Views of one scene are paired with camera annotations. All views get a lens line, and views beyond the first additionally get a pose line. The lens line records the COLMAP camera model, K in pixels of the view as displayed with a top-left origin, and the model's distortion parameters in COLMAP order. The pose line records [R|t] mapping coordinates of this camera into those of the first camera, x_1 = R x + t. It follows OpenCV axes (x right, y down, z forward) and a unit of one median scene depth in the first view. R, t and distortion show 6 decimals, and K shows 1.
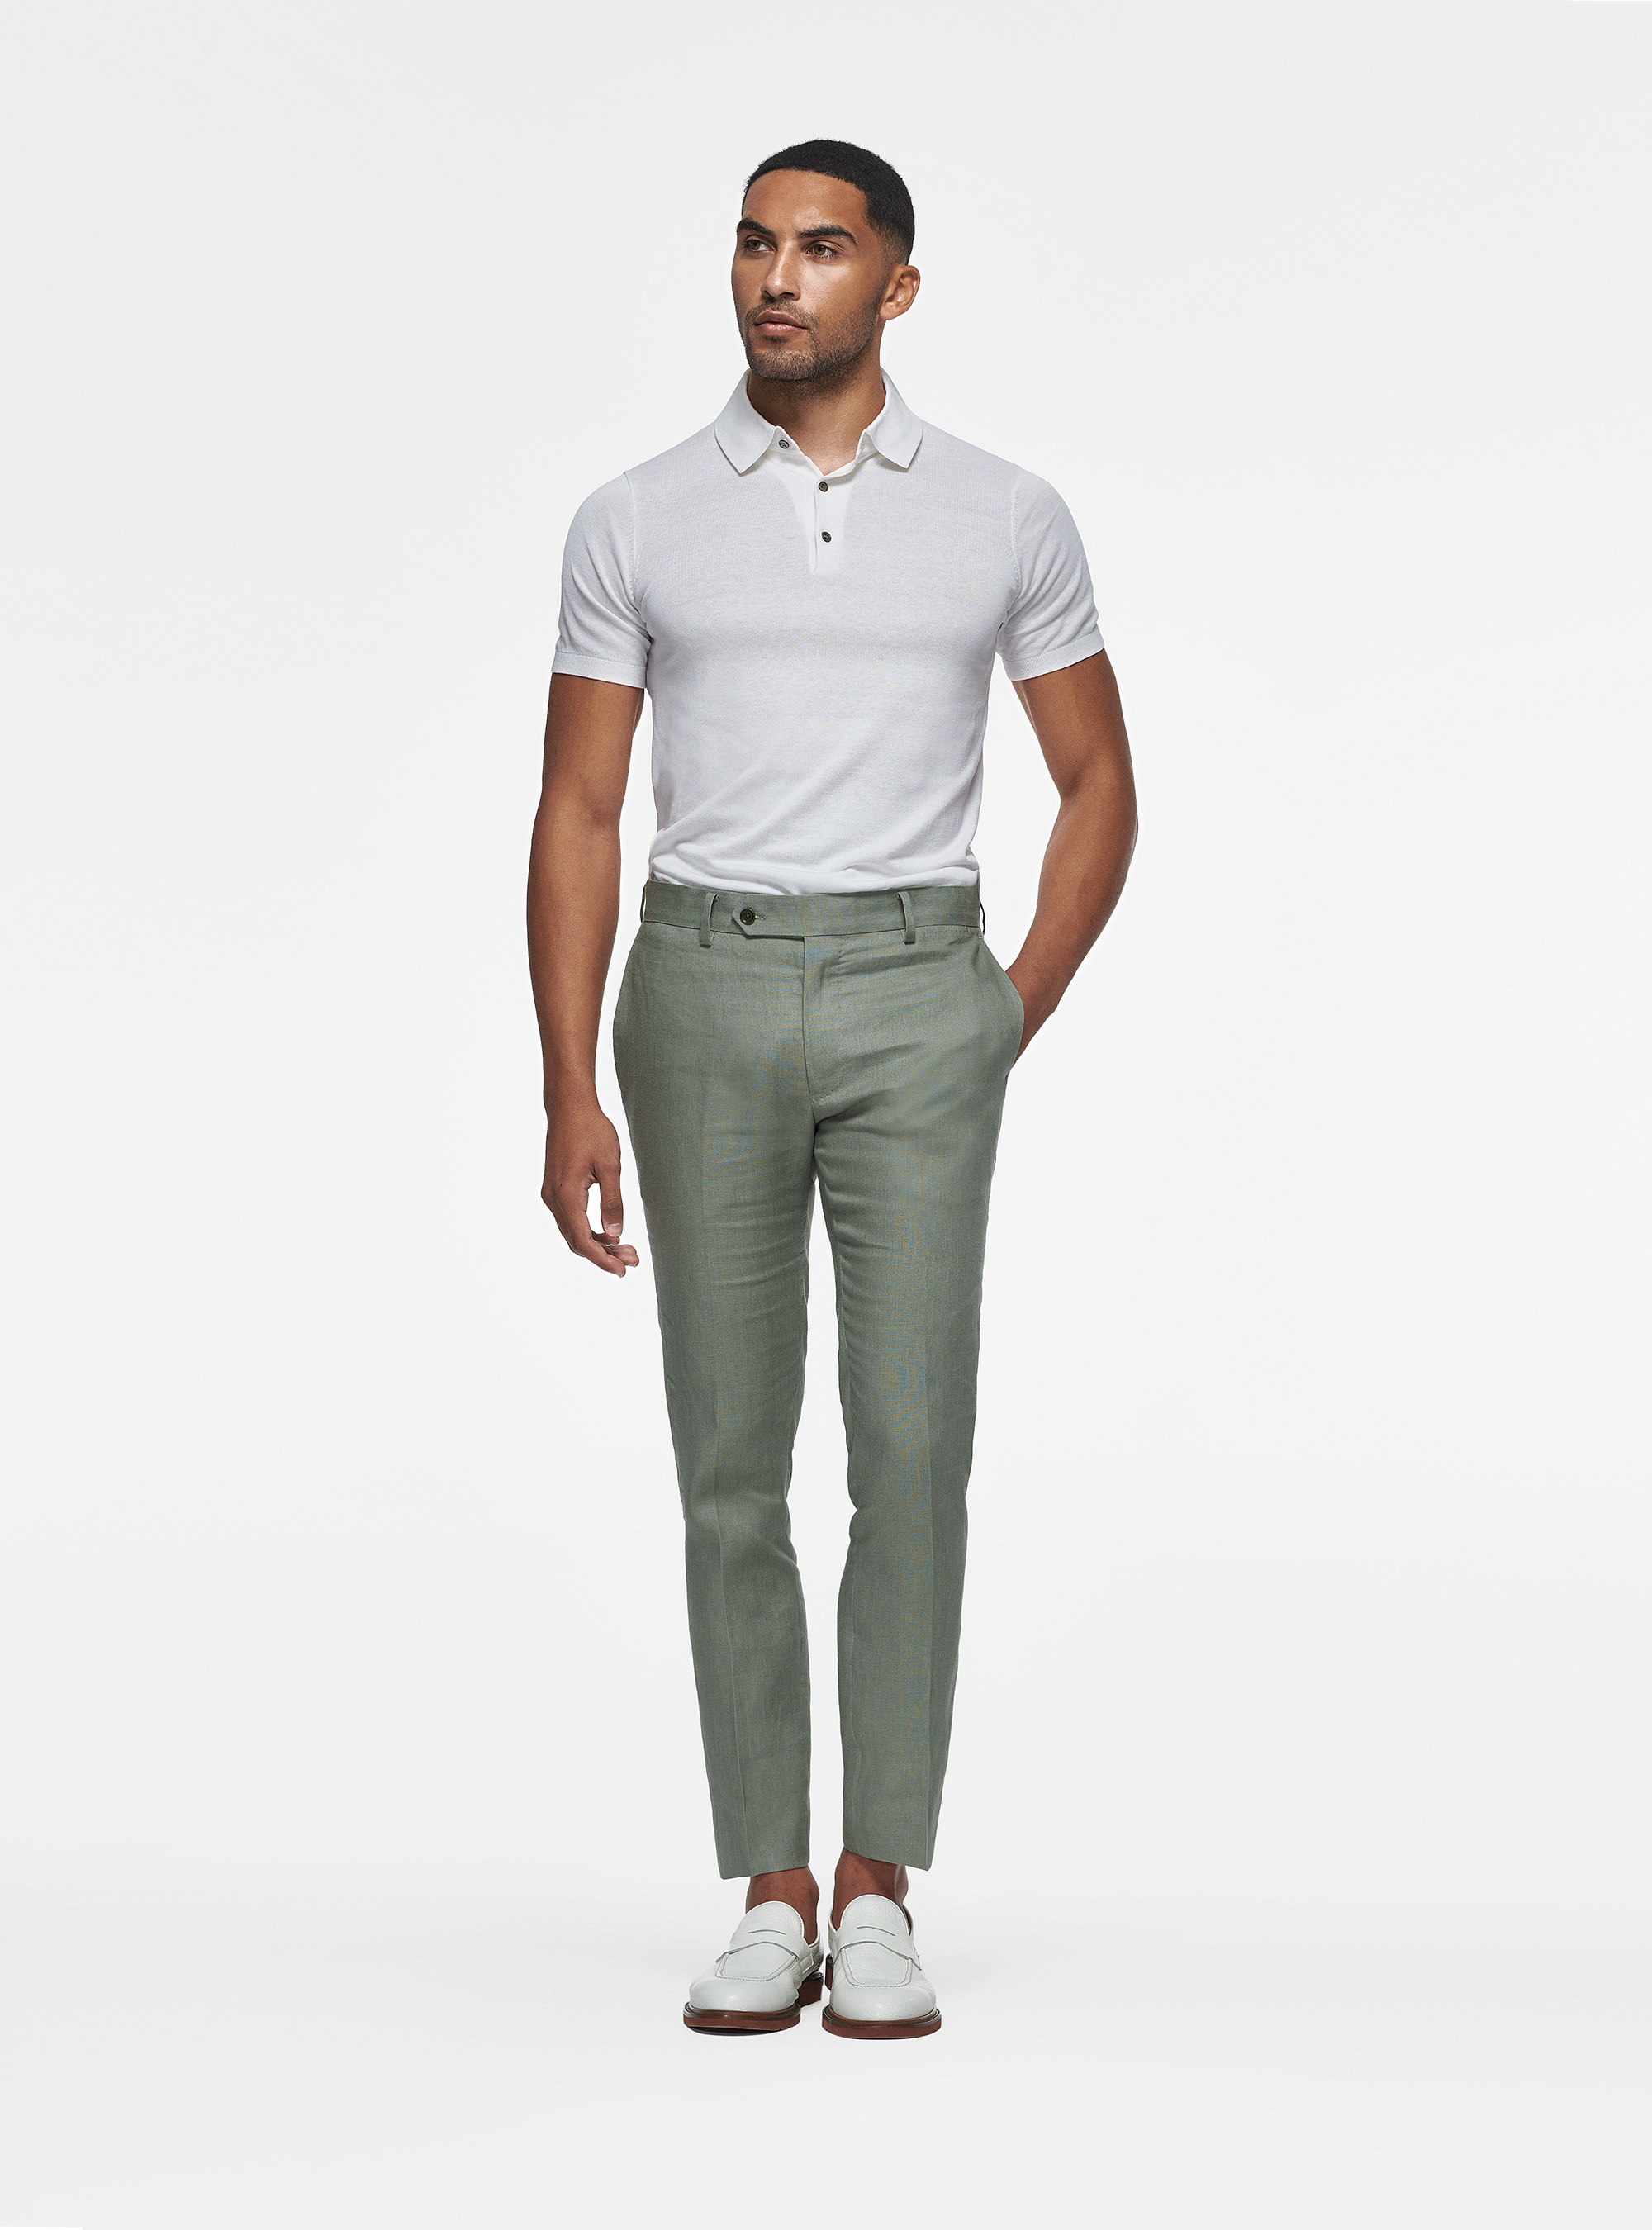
lens RADIAL K [[5951.3, 0, 833.9], [0, 5951.3, 1109.4], [0, 0, 1]] dist [1.030240, 0.000000]
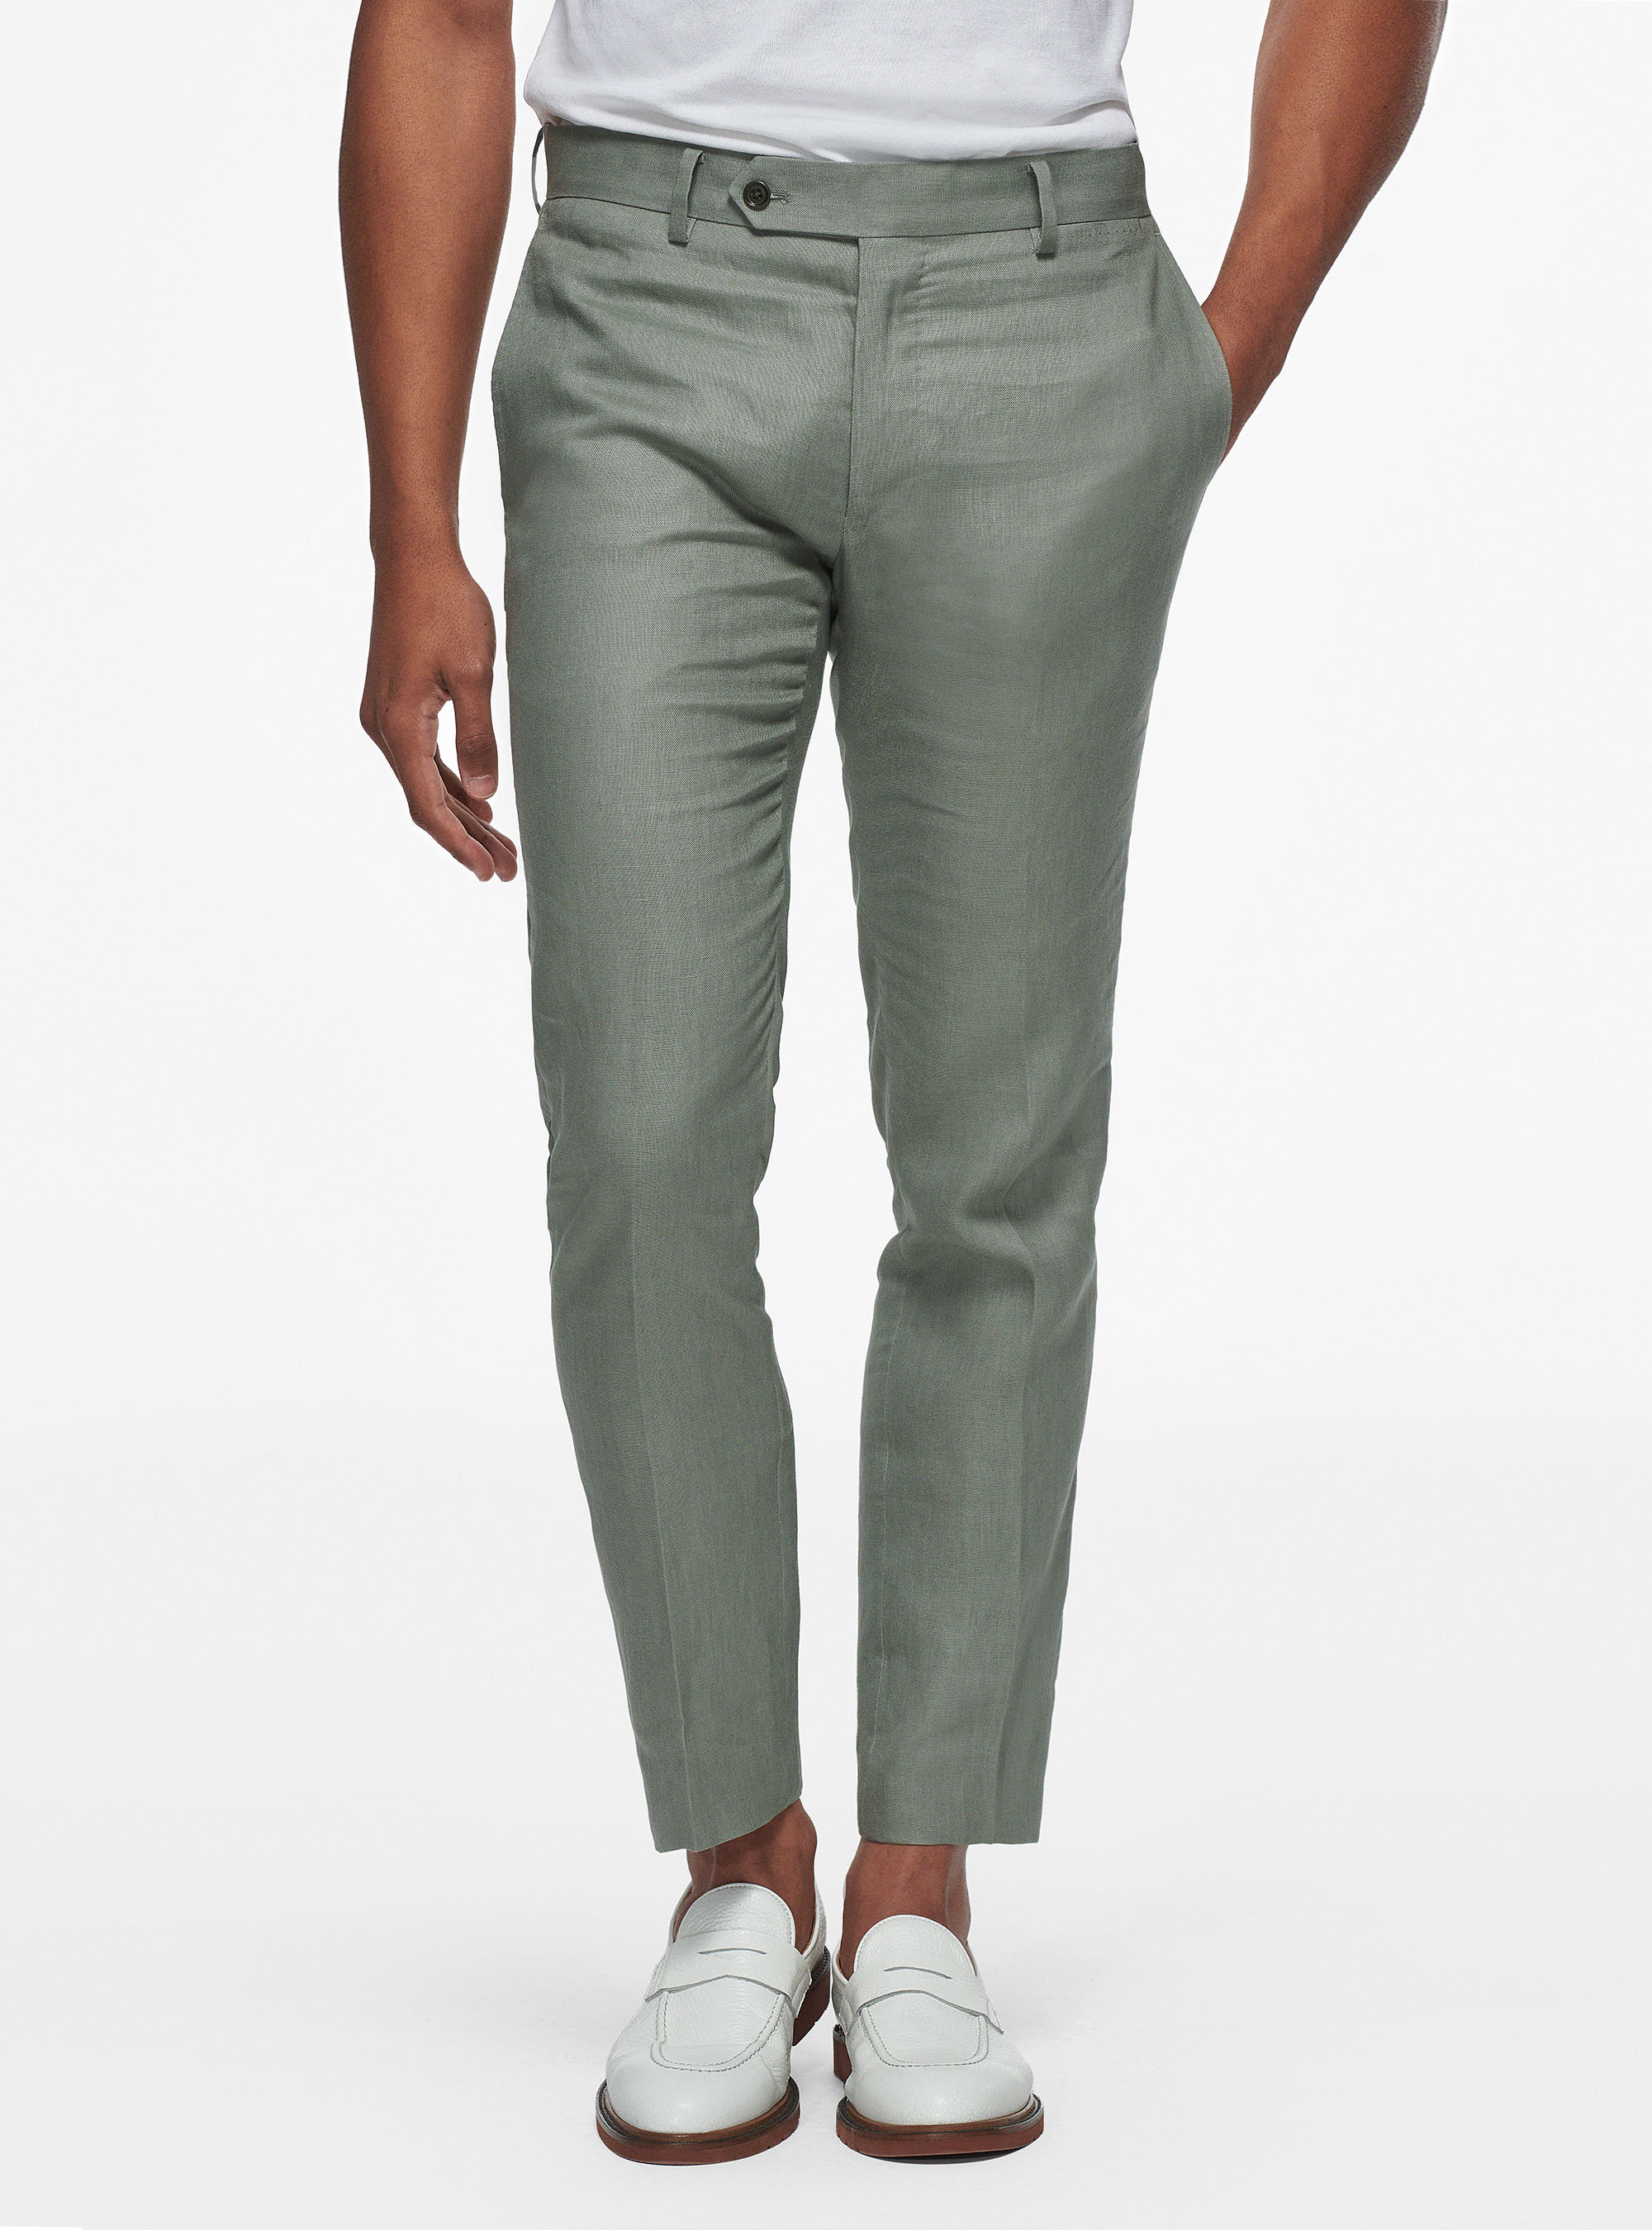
lens RADIAL K [[8421.9, 0, 840.1], [0, 8421.9, 1114.7], [0, 0, 1]] dist [-1.349204, 0.000000]
pose [[0.999564, 0.028434, 0.007989, -0.010040], [-0.028978, 0.996431, 0.079282, -0.009399], [-0.005706, -0.079479, 0.996820, 0.251525]]
